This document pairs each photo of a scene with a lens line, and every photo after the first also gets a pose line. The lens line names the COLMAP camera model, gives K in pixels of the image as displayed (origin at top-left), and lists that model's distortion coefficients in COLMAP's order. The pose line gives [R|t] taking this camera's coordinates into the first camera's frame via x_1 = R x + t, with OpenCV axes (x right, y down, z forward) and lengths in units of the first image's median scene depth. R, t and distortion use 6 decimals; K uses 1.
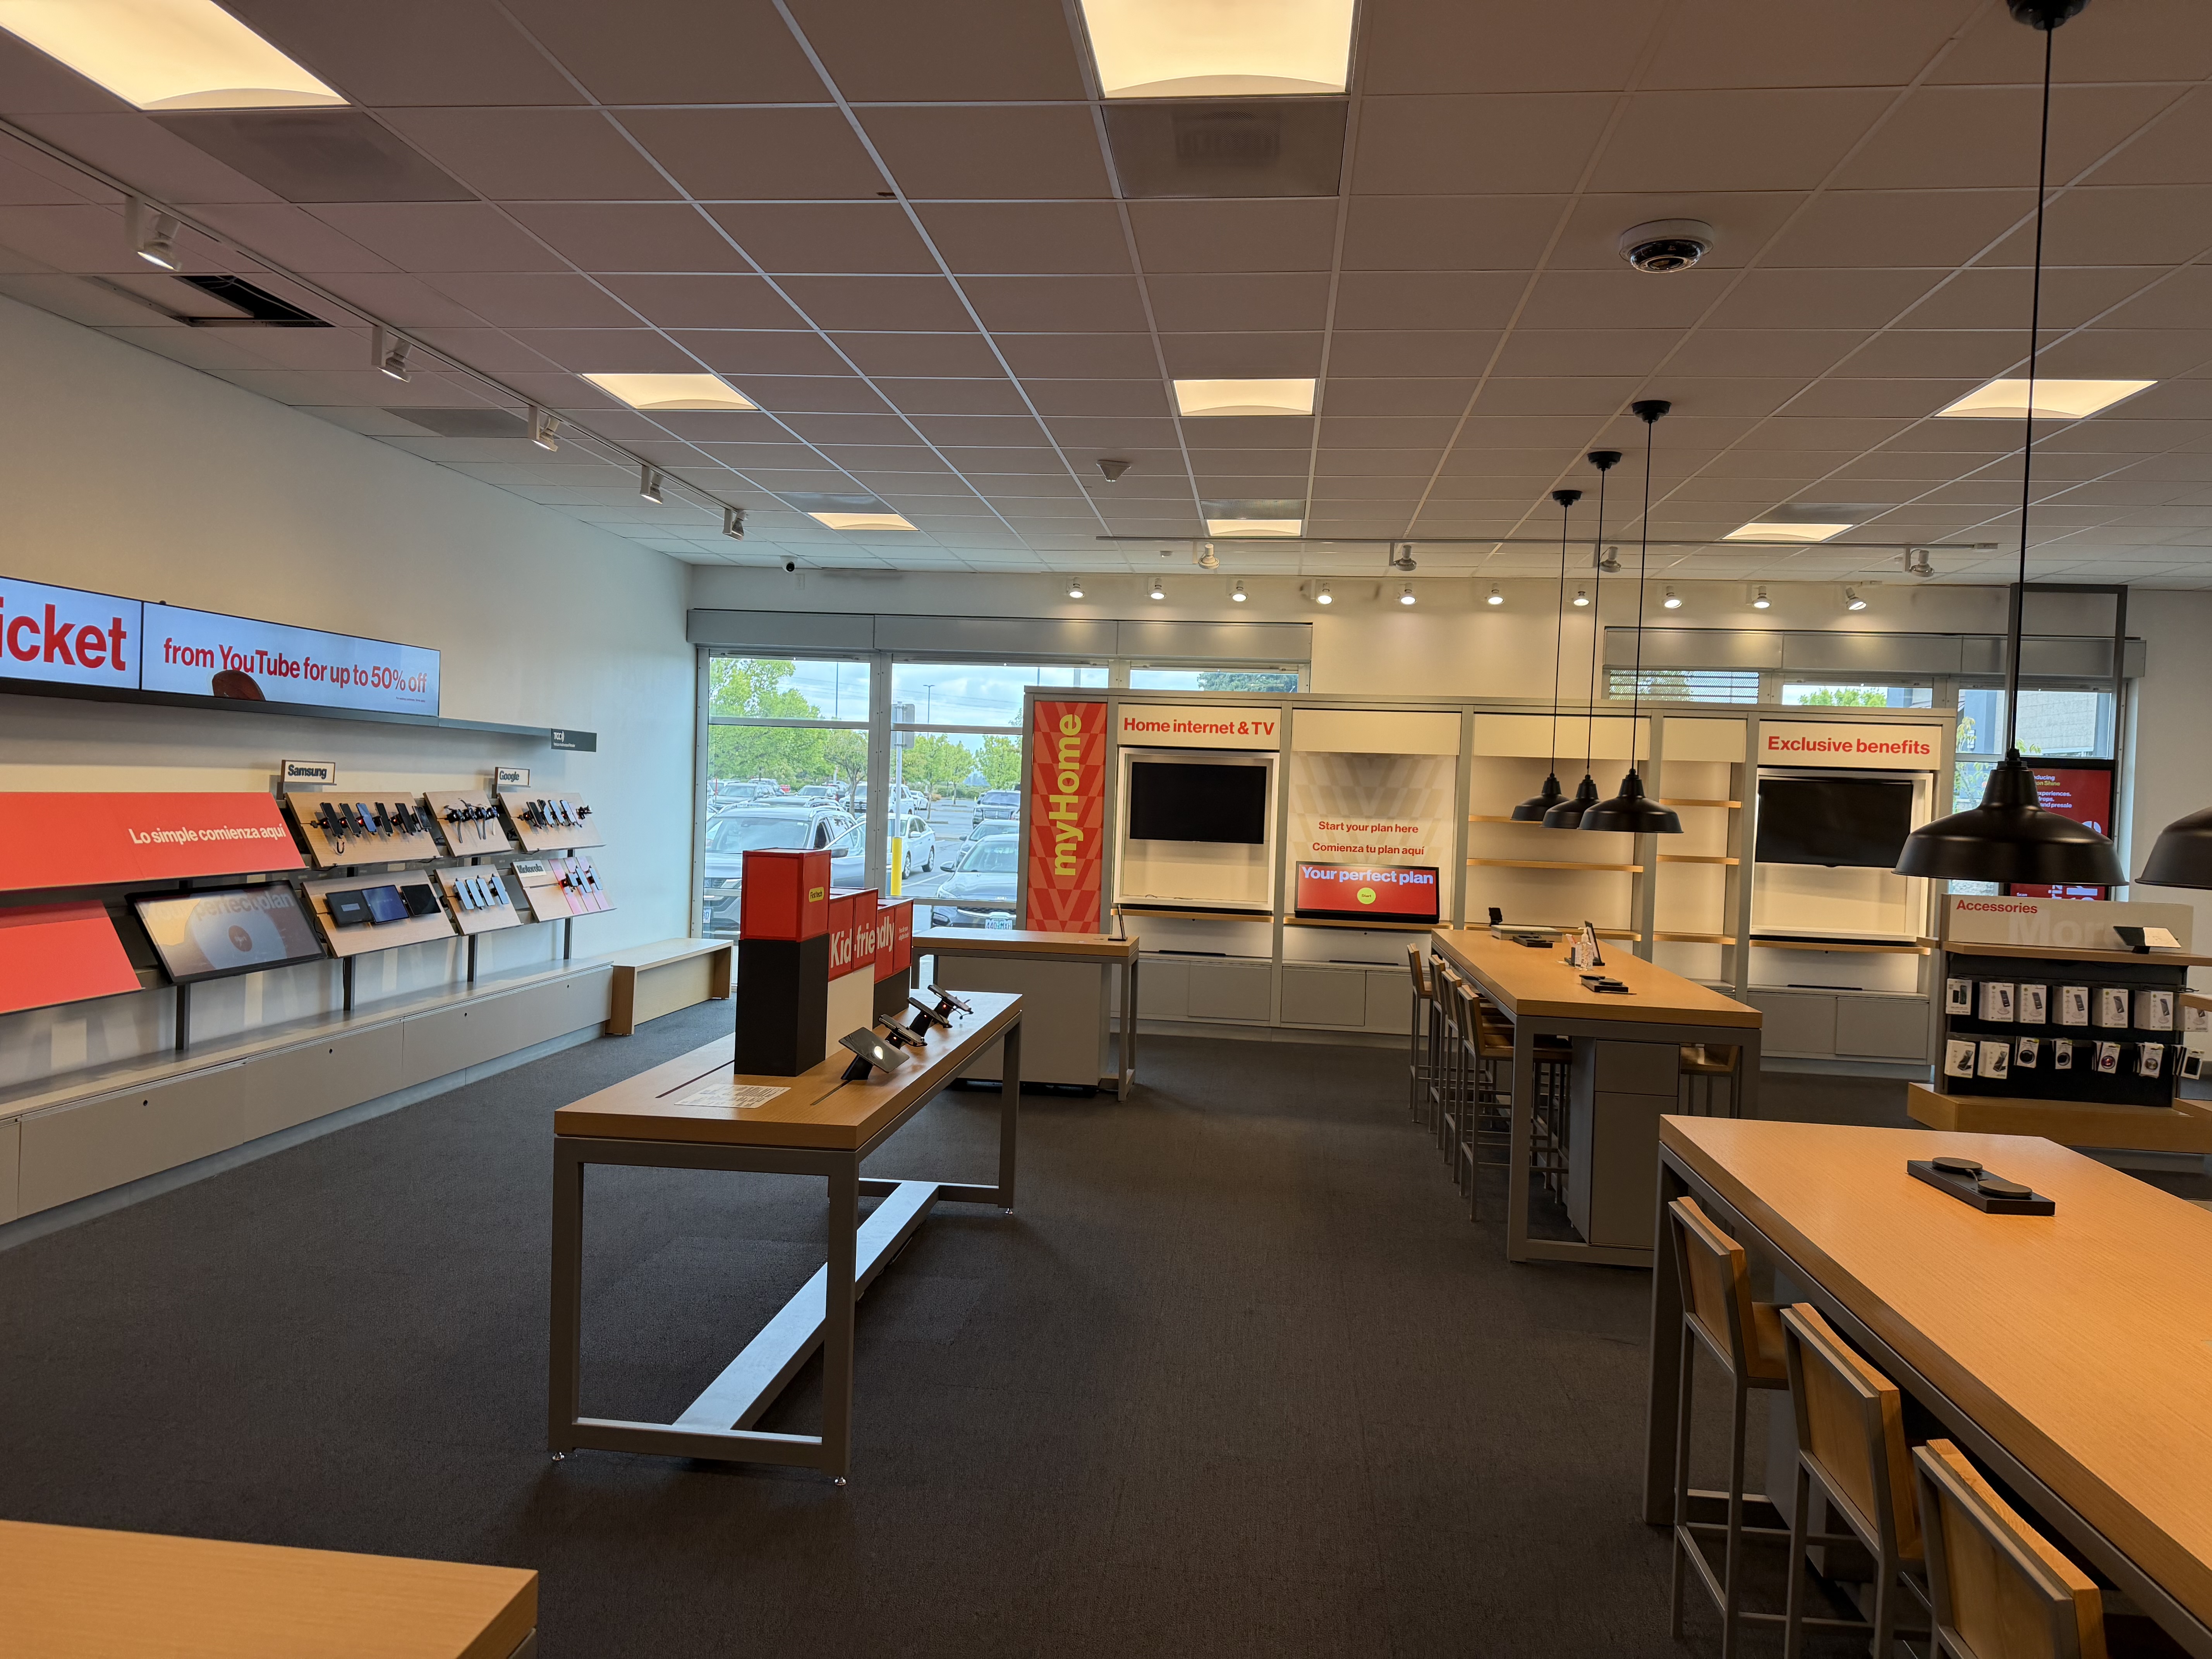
lens RADIAL K [[1536.1, 0, 1094.6], [0, 1536.1, 835.9], [0, 0, 1]] dist [0.077247, -0.102227]
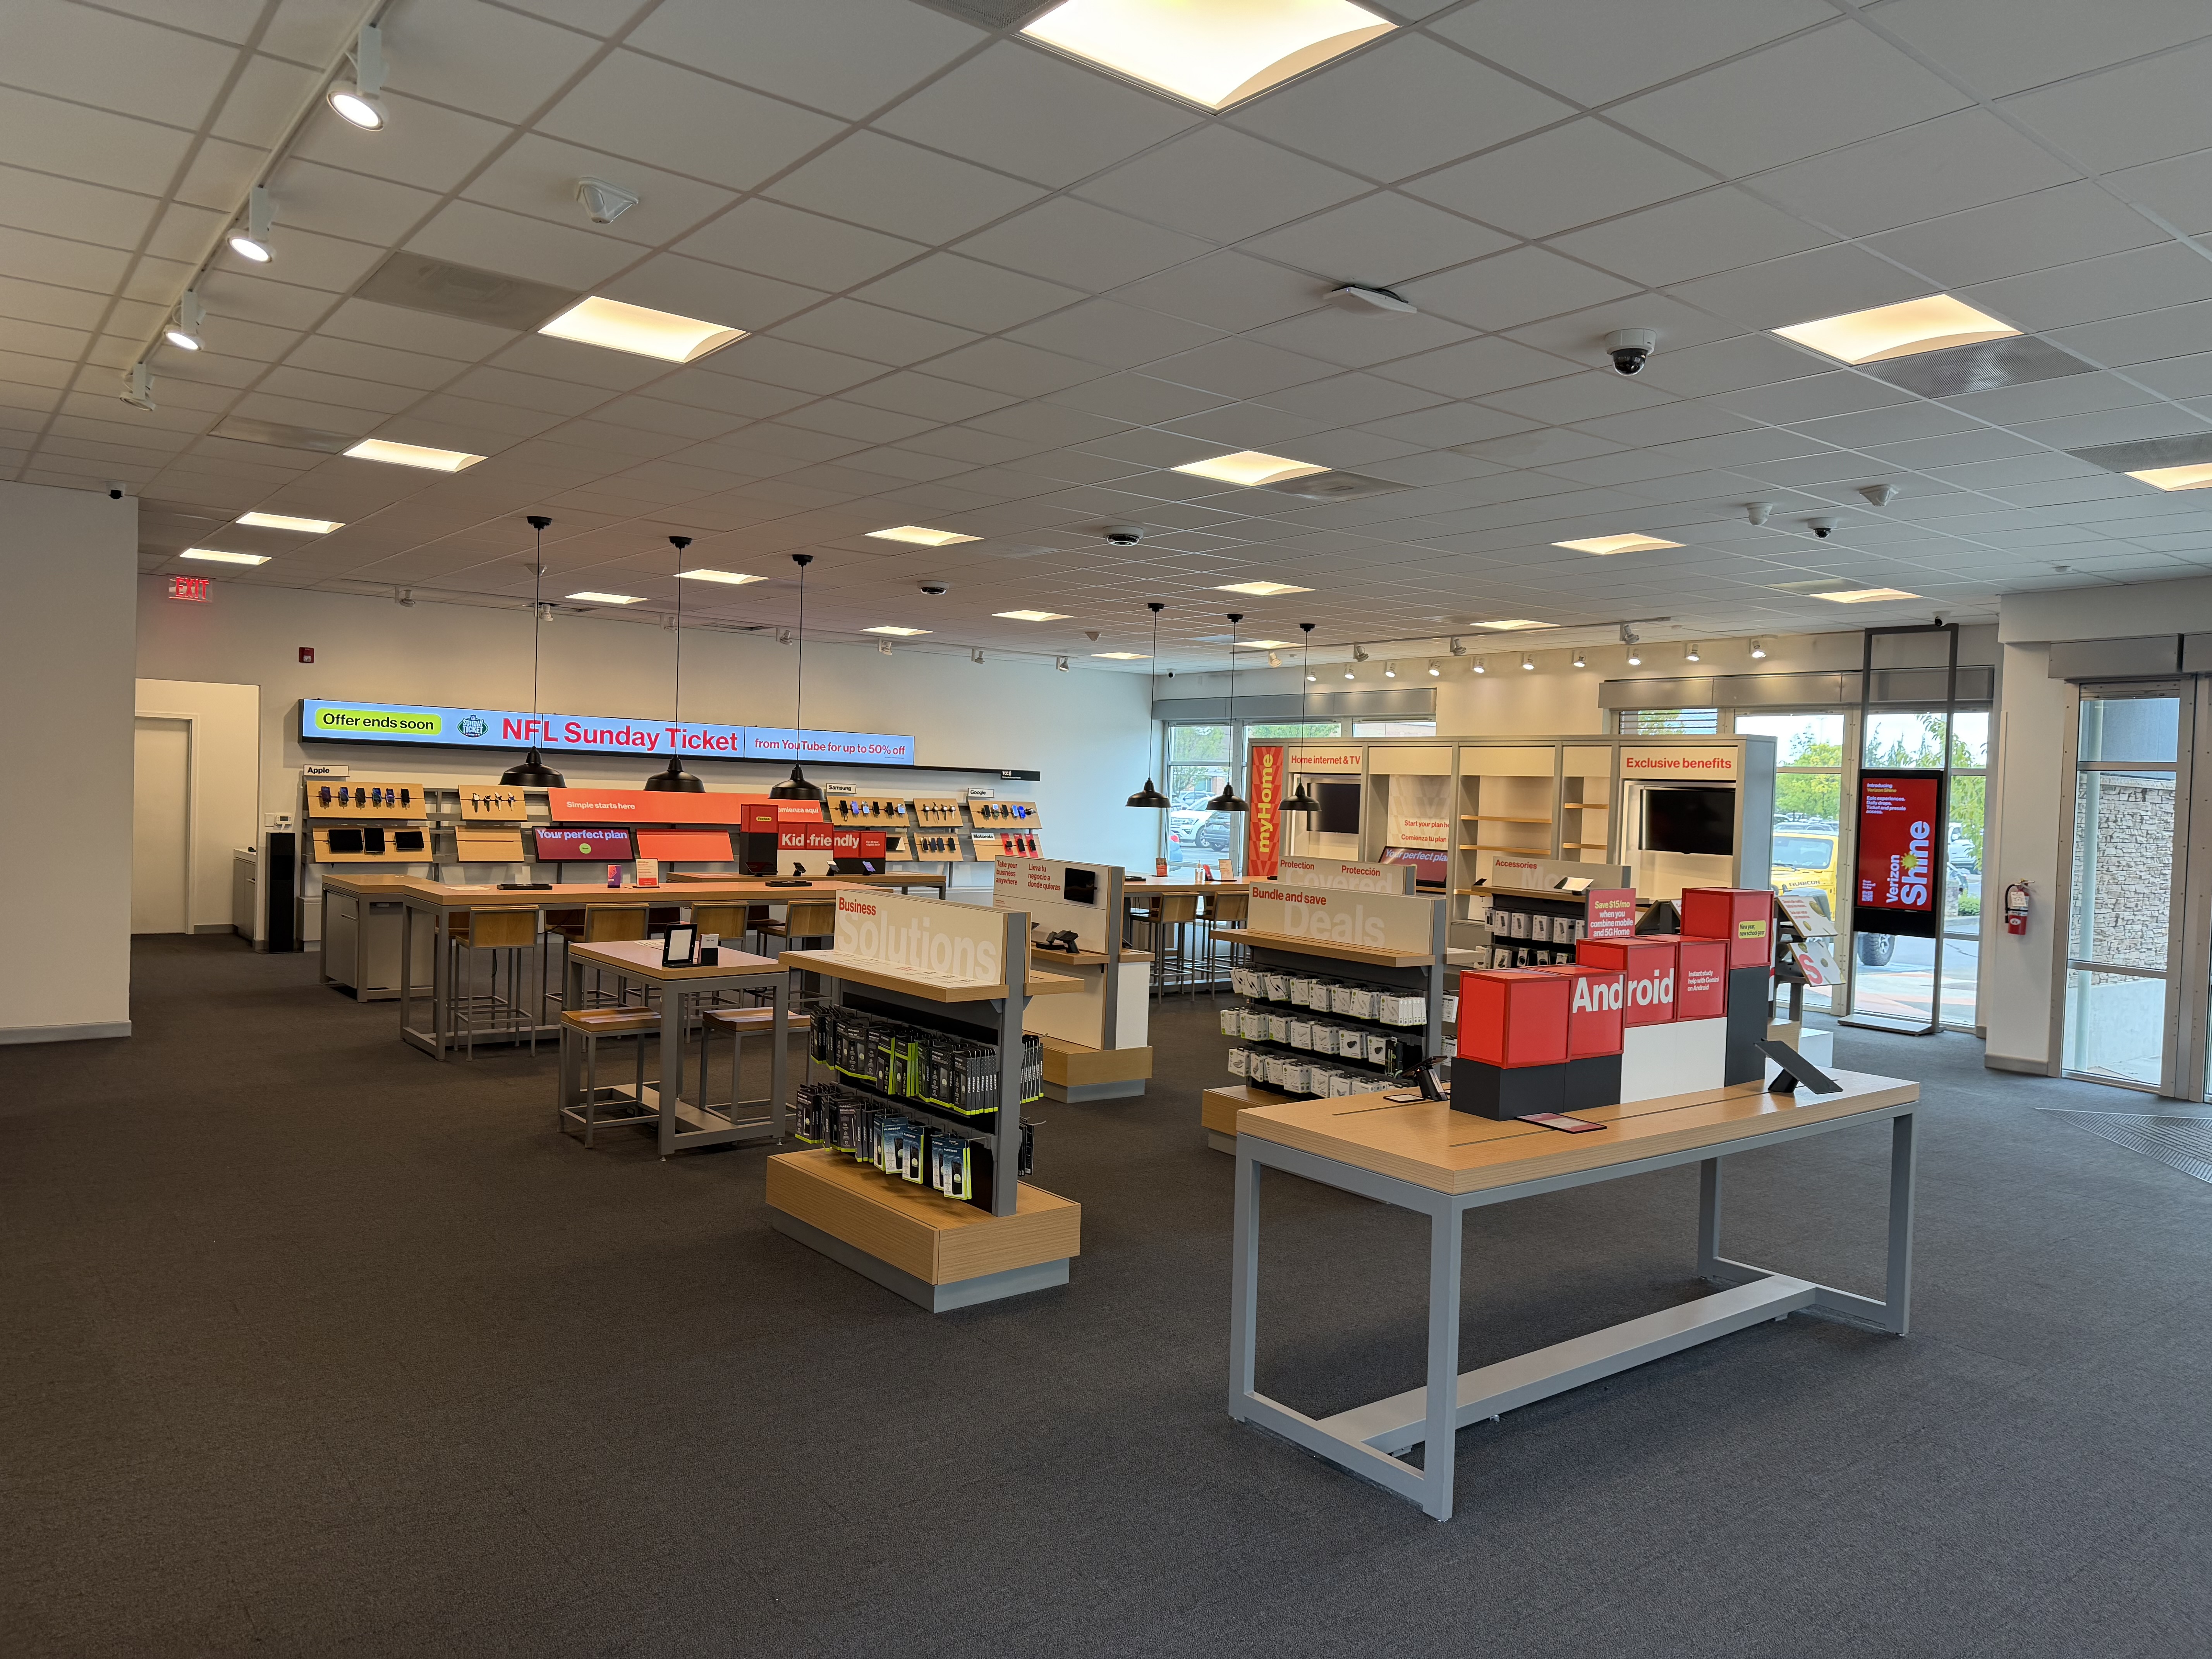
lens RADIAL K [[1536.1, 0, 1093.3], [0, 1536.1, 823.5], [0, 0, 1]] dist [0.077247, -0.102227]
pose [[0.702475, 0.005944, -0.711683, 1.034683], [-0.033493, 0.999133, -0.024715, 0.042447], [0.710919, 0.041198, 0.702066, -0.290868]]
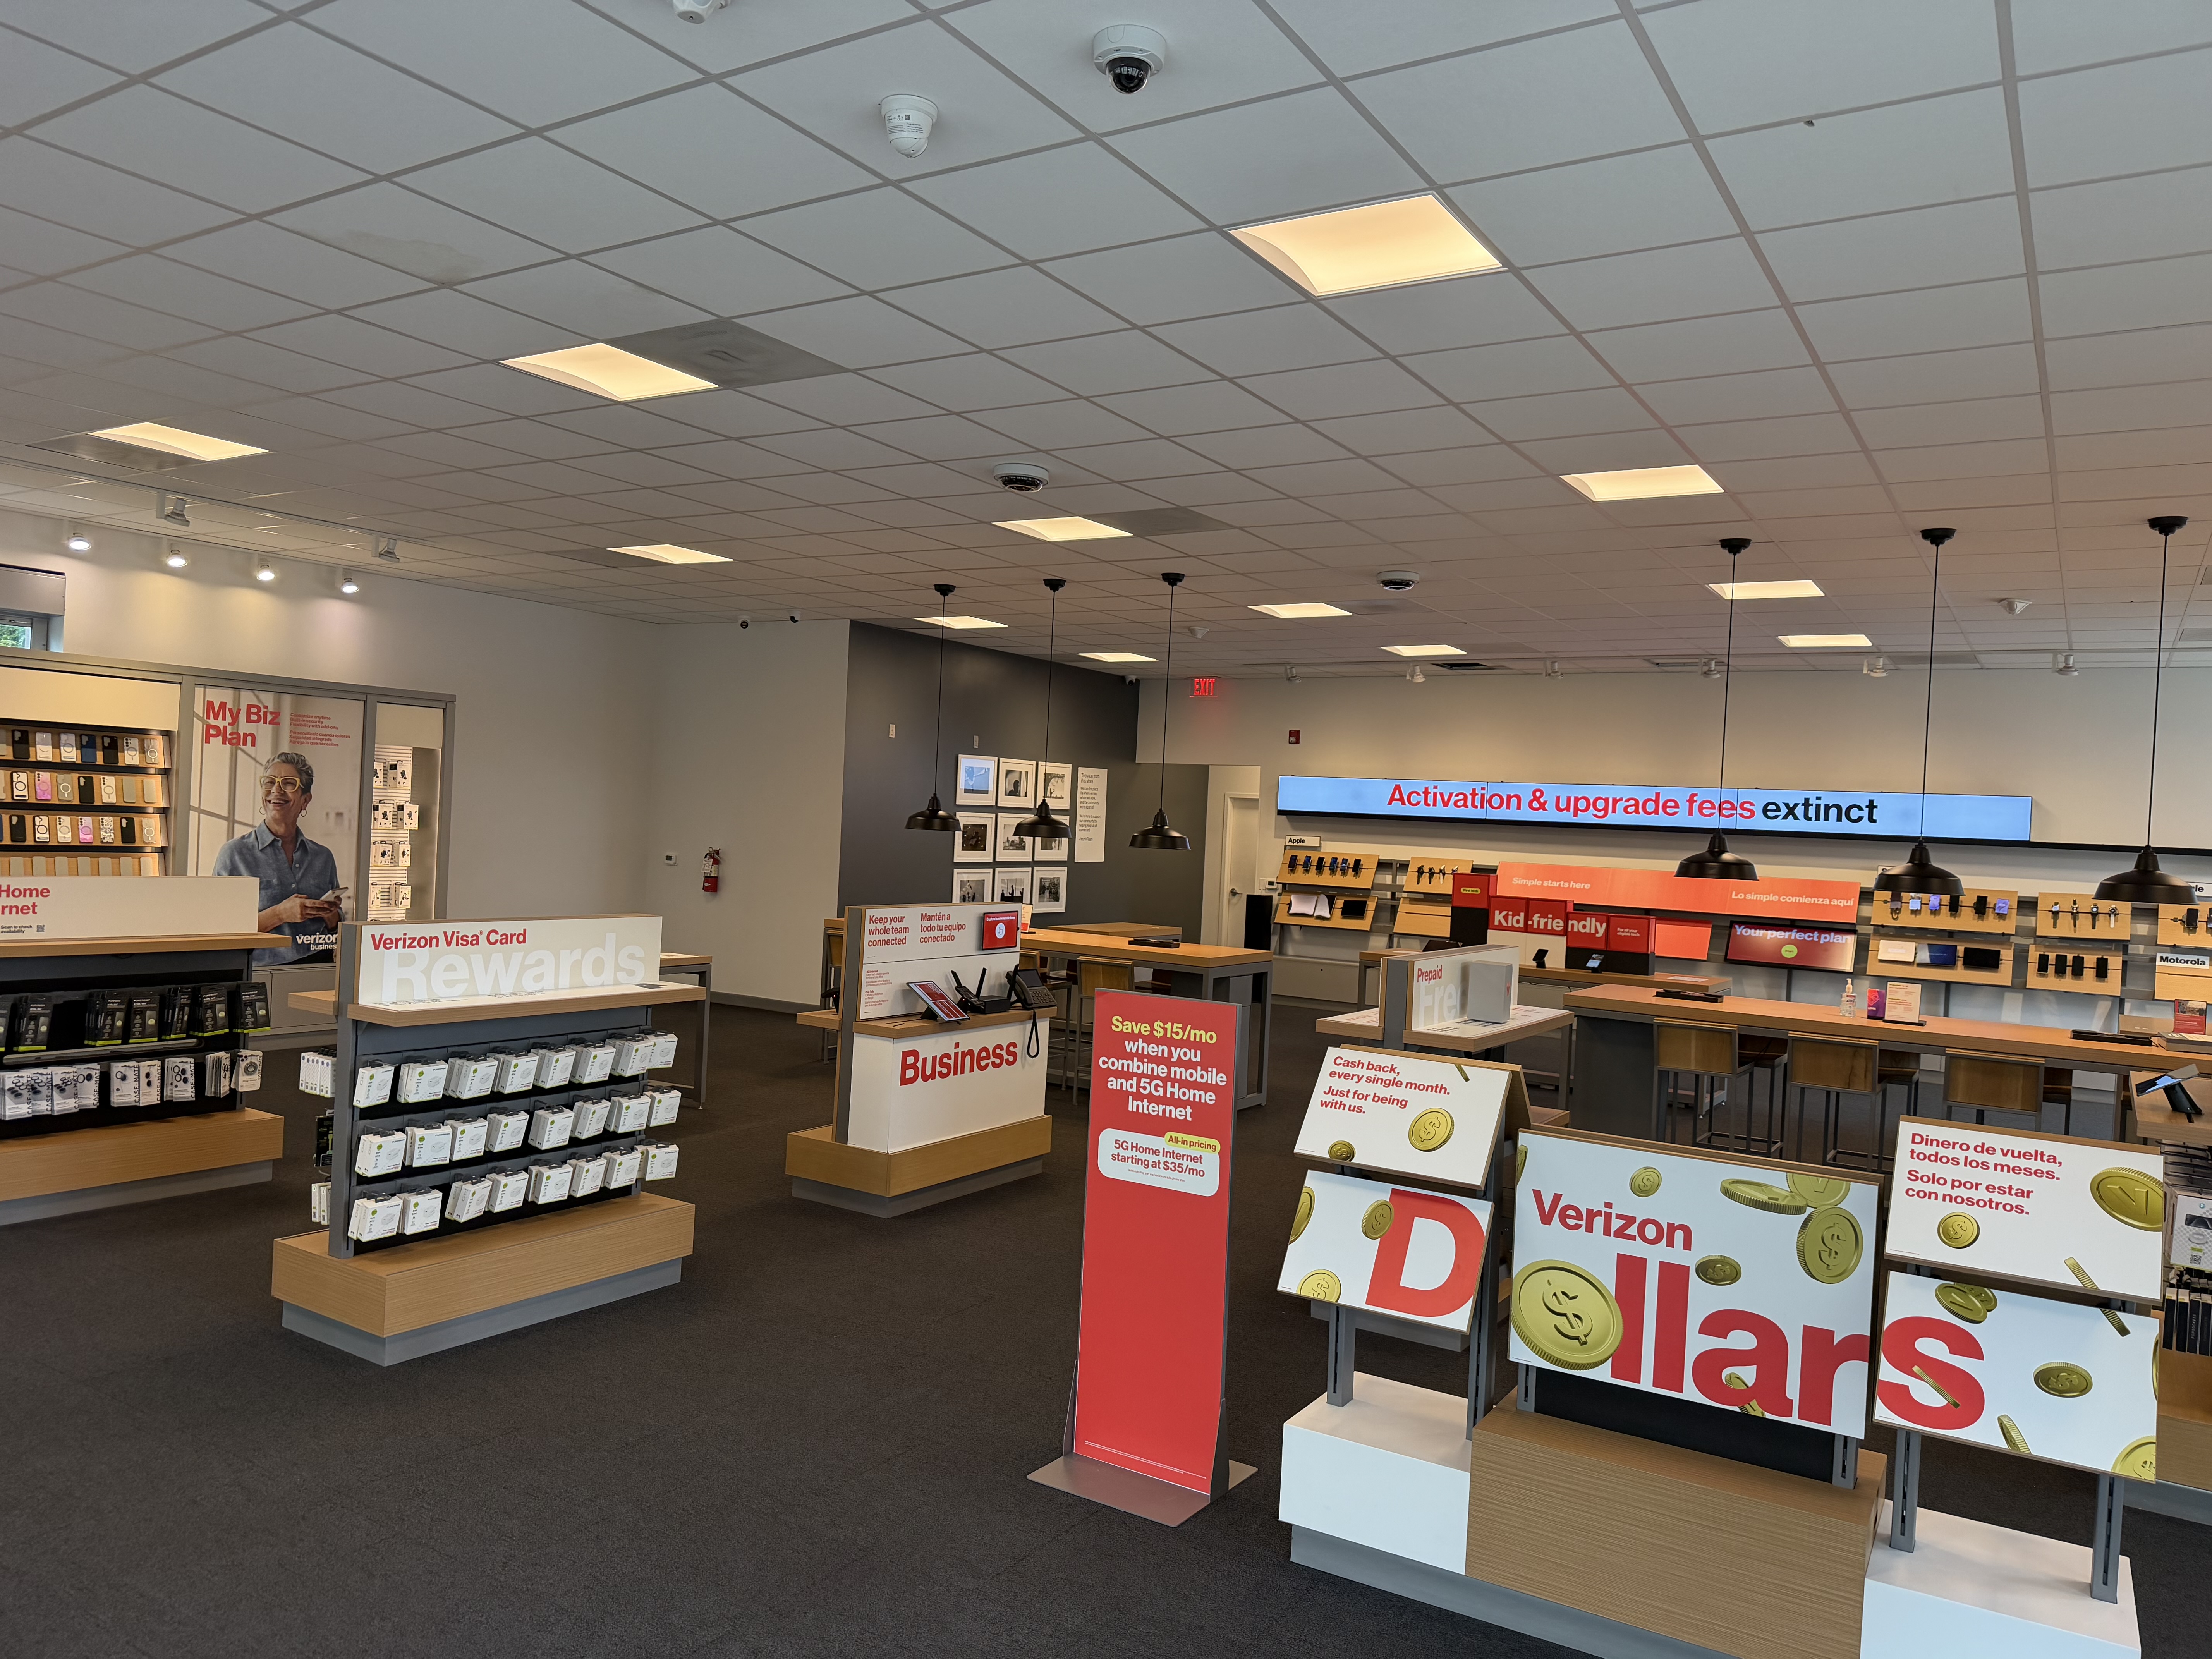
lens RADIAL K [[1536.1, 0, 1098.4], [0, 1536.1, 834.1], [0, 0, 1]] dist [0.077247, -0.102227]
pose [[-0.433786, -0.050400, -0.899605, 0.995791], [-0.093749, 0.995540, -0.010569, 0.012411], [0.896125, 0.079753, -0.436576, 0.650074]]
